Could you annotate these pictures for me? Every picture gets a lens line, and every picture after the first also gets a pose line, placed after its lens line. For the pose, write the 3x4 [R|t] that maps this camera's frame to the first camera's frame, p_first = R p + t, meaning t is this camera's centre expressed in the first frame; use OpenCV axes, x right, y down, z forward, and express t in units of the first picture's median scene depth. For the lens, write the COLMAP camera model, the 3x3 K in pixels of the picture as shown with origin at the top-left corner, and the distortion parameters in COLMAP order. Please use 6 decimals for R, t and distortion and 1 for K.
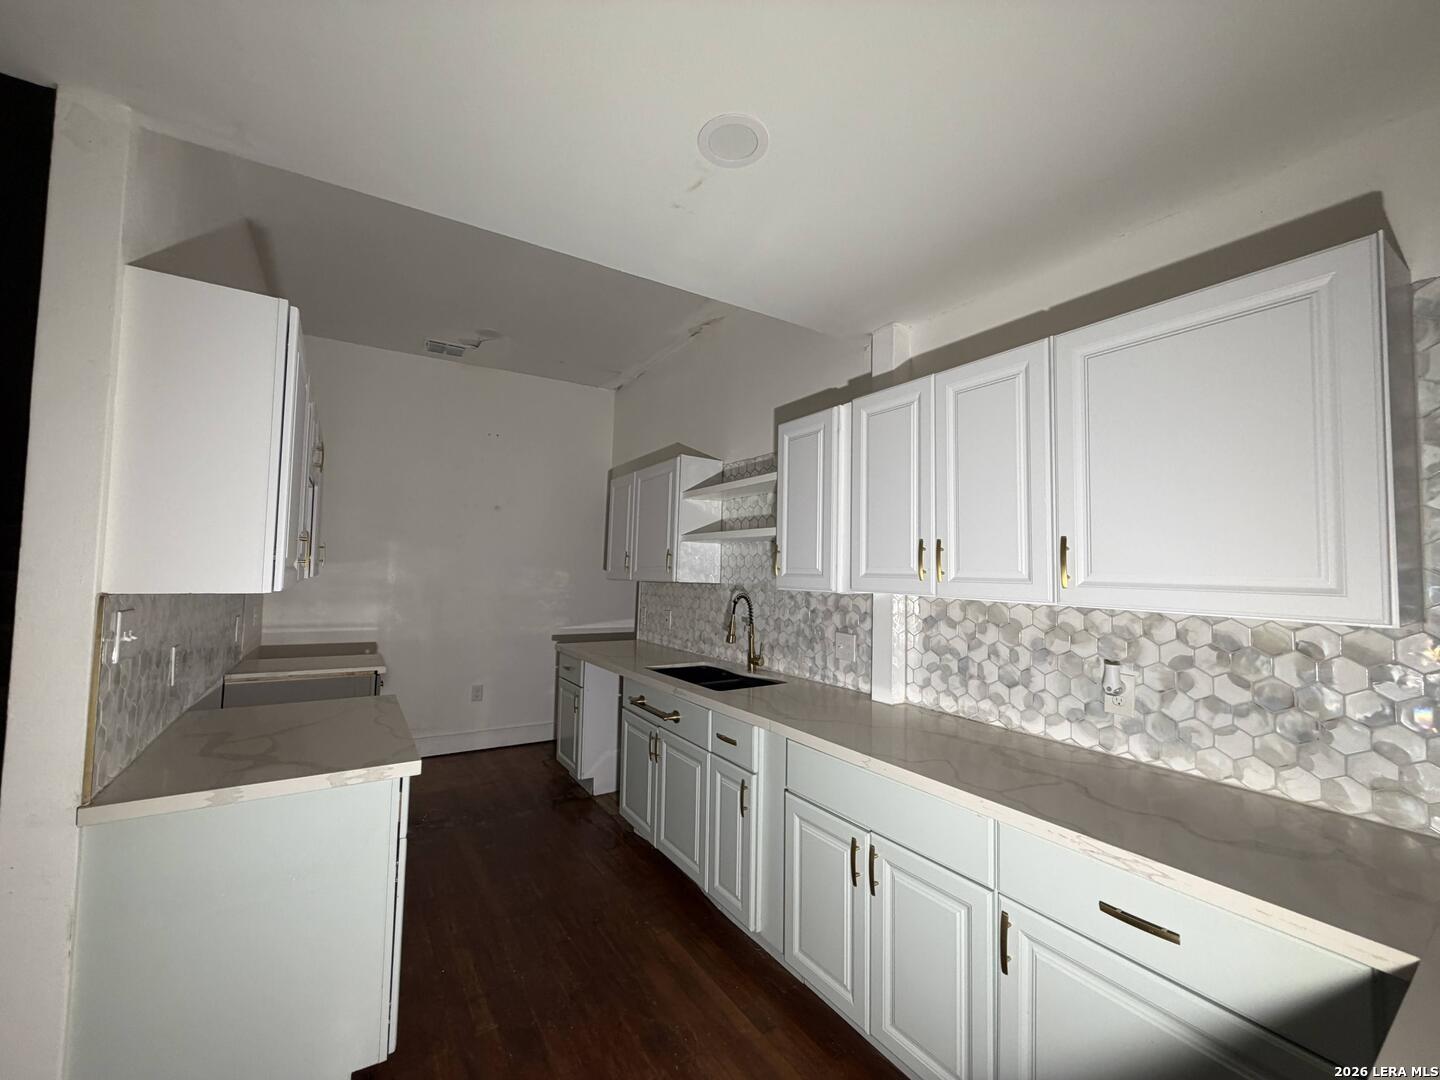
lens RADIAL K [[575.2, 0, 716.3], [0, 575.2, 540.7], [0, 0, 1]] dist [0.000932, 0.000924]
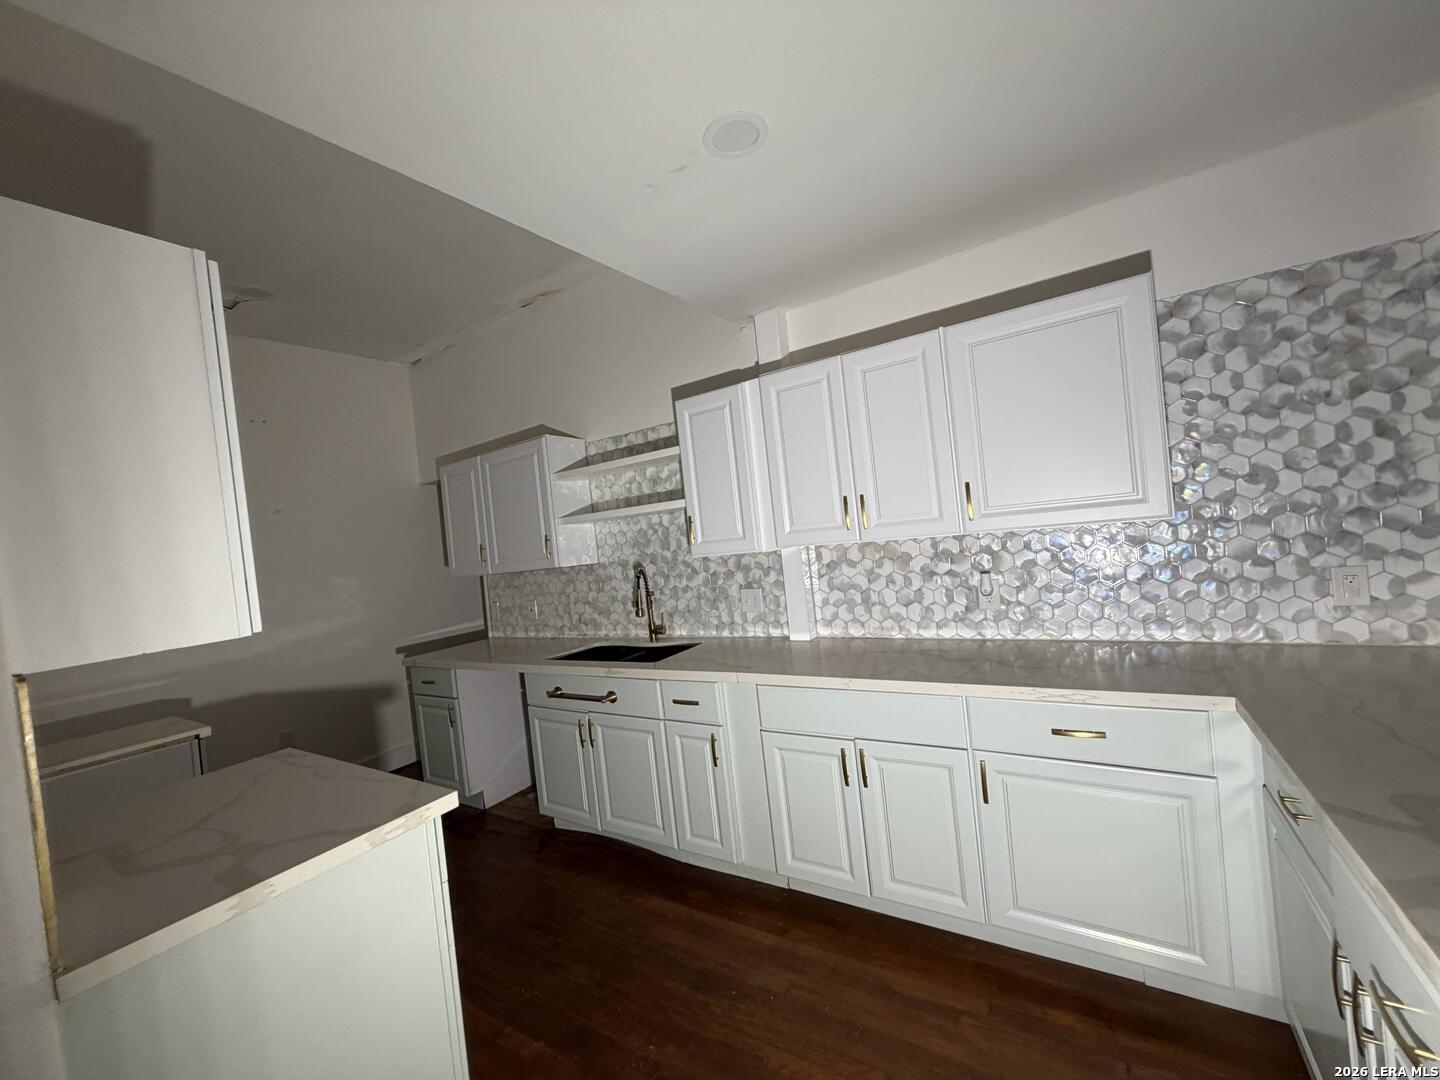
lens RADIAL K [[575.2, 0, 711.4], [0, 575.2, 540.9], [0, 0, 1]] dist [0.000932, 0.000924]
pose [[0.905076, -0.122766, 0.407142, -0.348811], [0.104314, 0.992264, 0.067311, -0.016691], [-0.412256, -0.018451, 0.910881, 0.023399]]
